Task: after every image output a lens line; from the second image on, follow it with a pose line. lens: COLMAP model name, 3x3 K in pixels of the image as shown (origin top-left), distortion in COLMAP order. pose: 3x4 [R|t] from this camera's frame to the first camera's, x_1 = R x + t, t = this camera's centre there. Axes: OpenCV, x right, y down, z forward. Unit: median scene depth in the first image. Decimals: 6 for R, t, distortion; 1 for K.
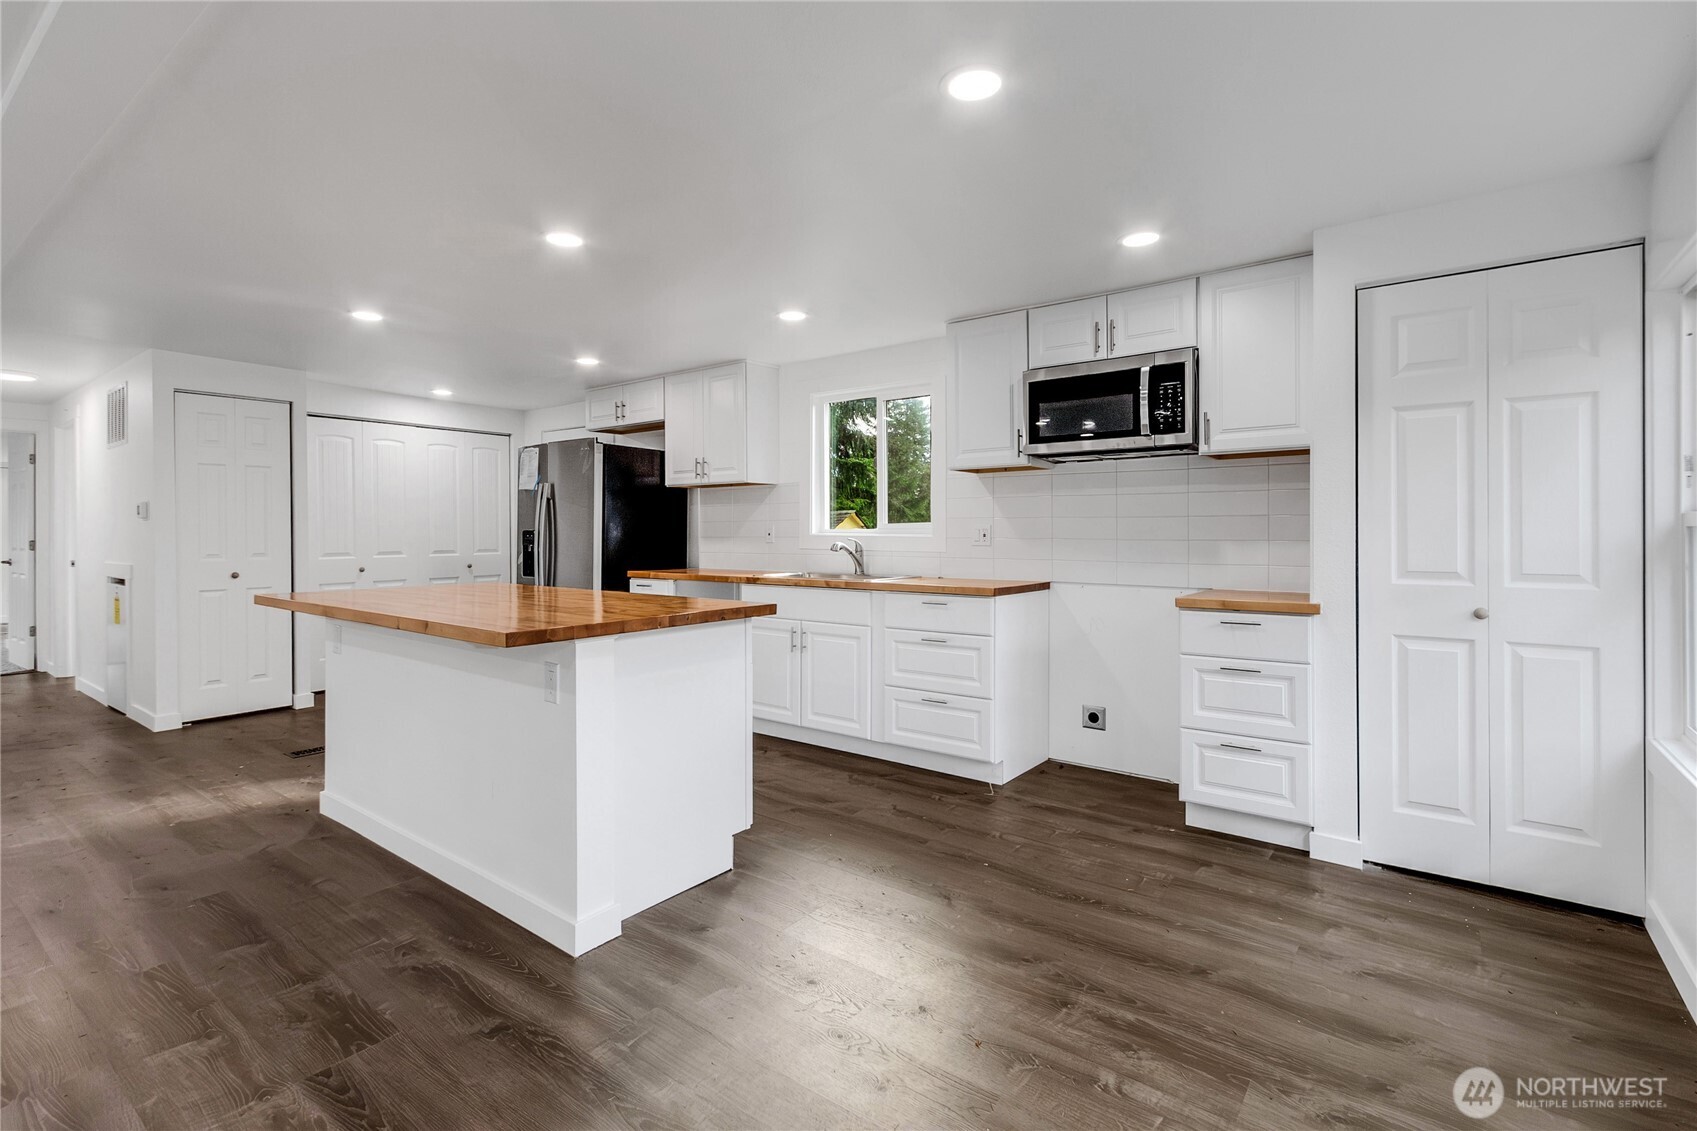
lens RADIAL K [[785.2, 0, 834.1], [0, 785.2, 529.4], [0, 0, 1]] dist [0.000261, -0.000216]
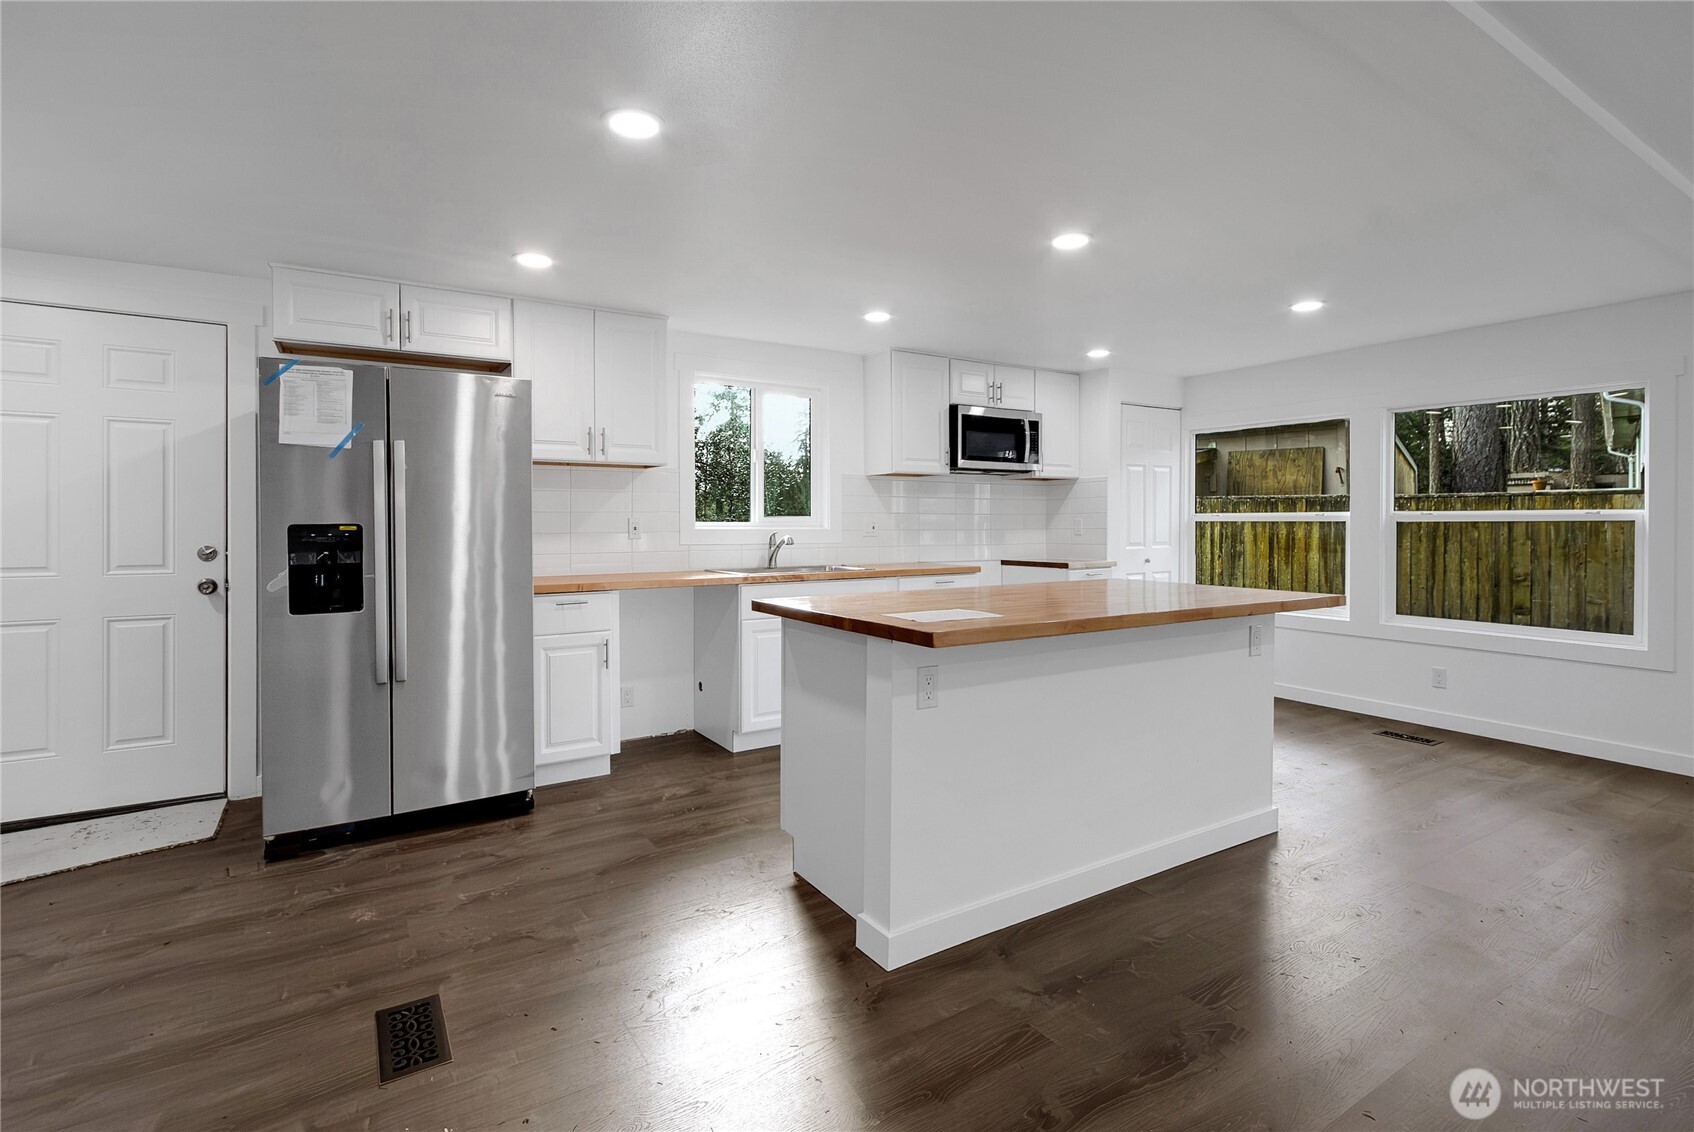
lens RADIAL K [[783.5, 0, 829.9], [0, 783.5, 531.0], [0, 0, 1]] dist [0.008667, -0.002866]
pose [[0.357931, -0.007984, 0.933714, -1.105367], [0.000222, 0.999964, 0.008466, 0.003156], [-0.933748, -0.002823, 0.357920, 0.727369]]
